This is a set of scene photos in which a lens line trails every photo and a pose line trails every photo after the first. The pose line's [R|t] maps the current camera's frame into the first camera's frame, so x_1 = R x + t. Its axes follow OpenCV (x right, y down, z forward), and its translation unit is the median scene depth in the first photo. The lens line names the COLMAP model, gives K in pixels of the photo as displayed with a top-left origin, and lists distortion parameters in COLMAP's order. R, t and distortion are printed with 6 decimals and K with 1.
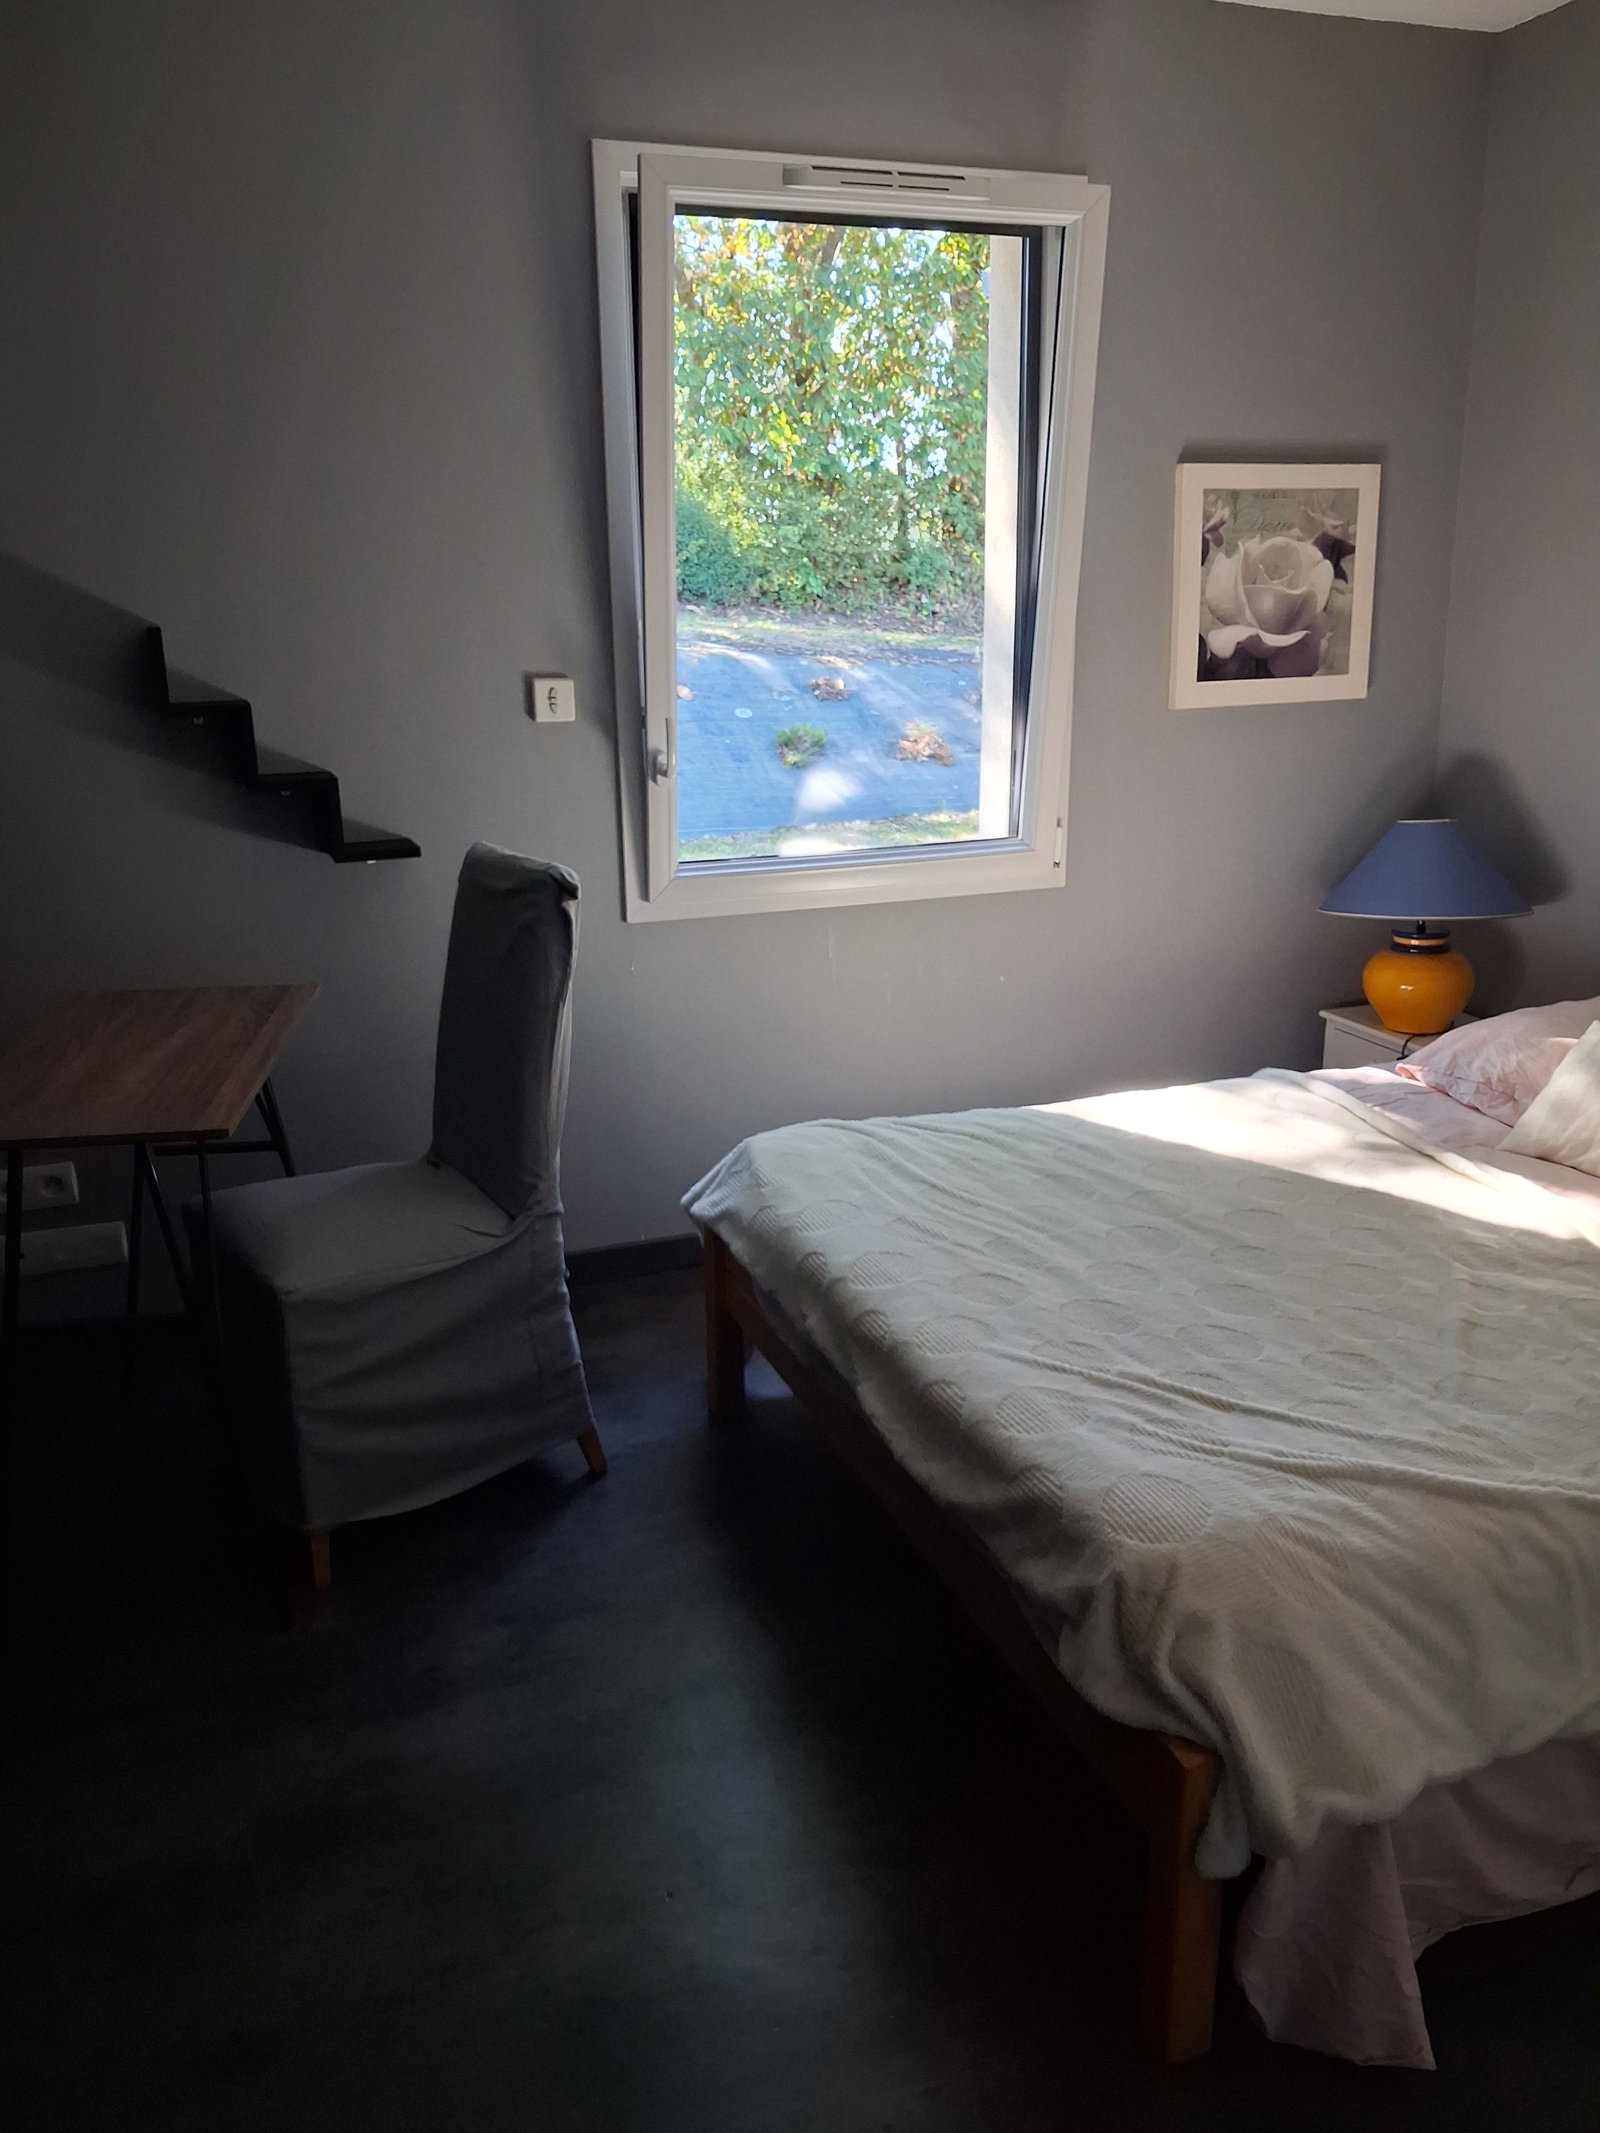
lens RADIAL K [[1695.4, 0, 800.0], [0, 1695.4, 1066.5], [0, 0, 1]] dist [0.011034, -0.003527]
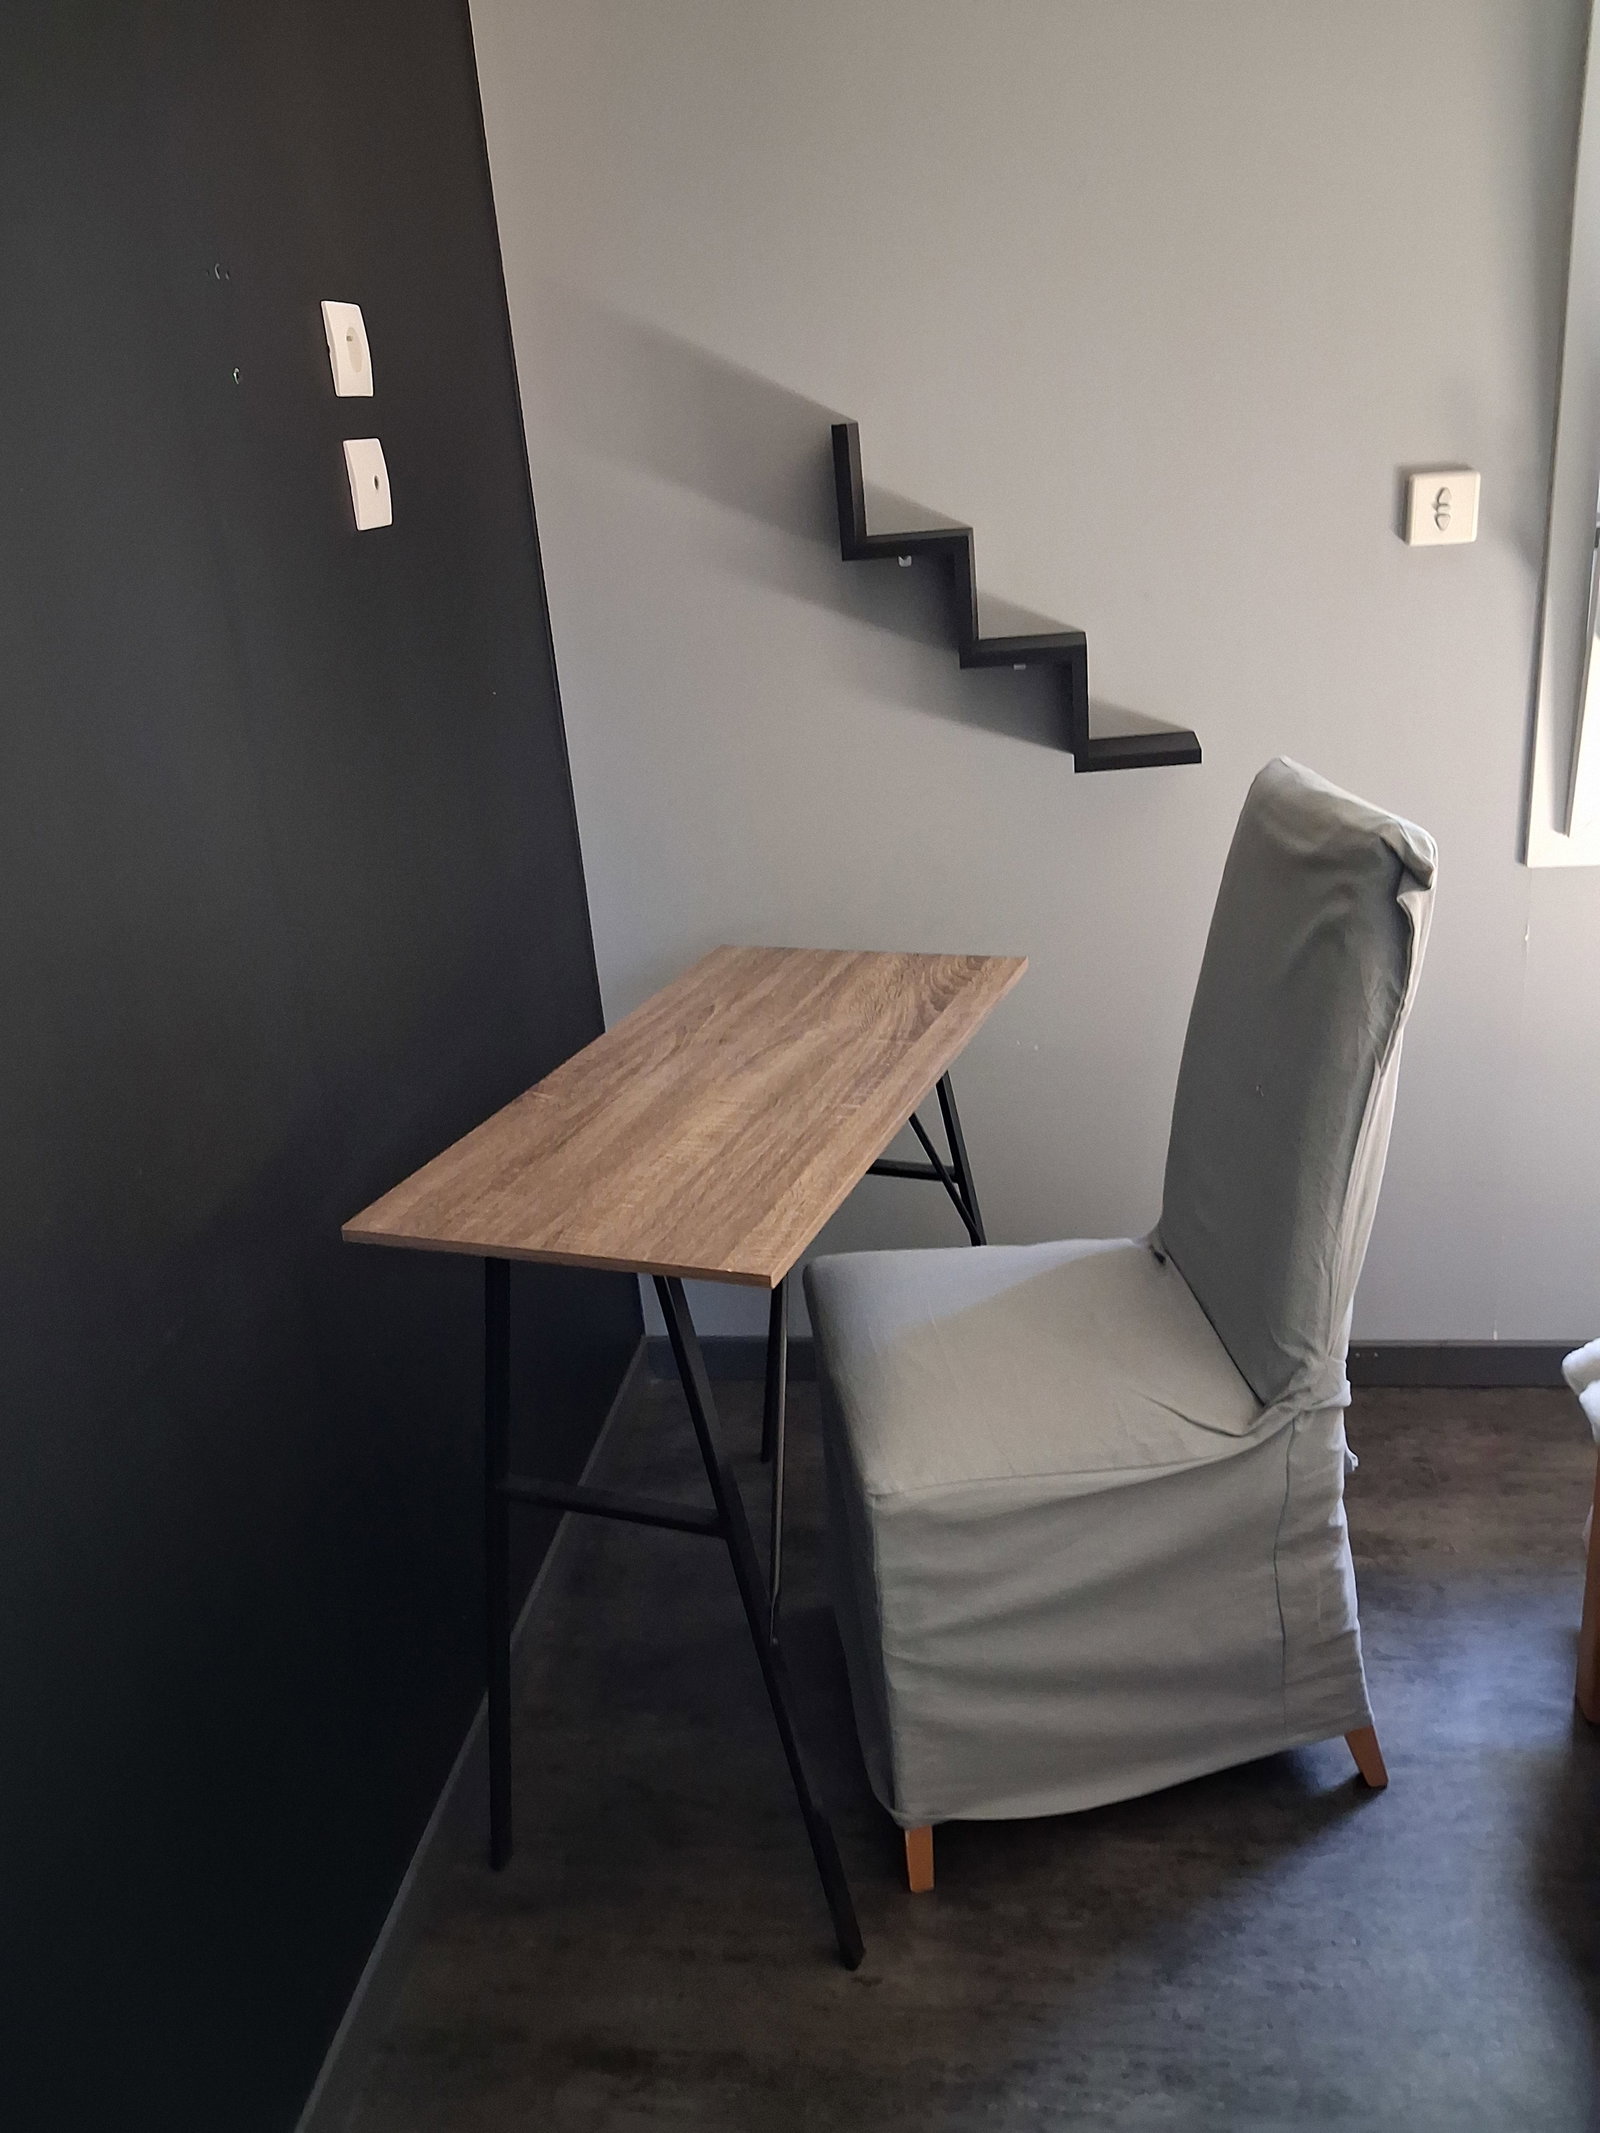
lens RADIAL K [[1695.4, 0, 800.0], [0, 1695.4, 1066.5], [0, 0, 1]] dist [0.011034, -0.003527]
pose [[0.875115, 0.115712, -0.469877, -0.026668], [-0.062054, 0.989808, 0.128178, -0.061256], [0.479920, -0.083013, 0.873376, 0.251894]]
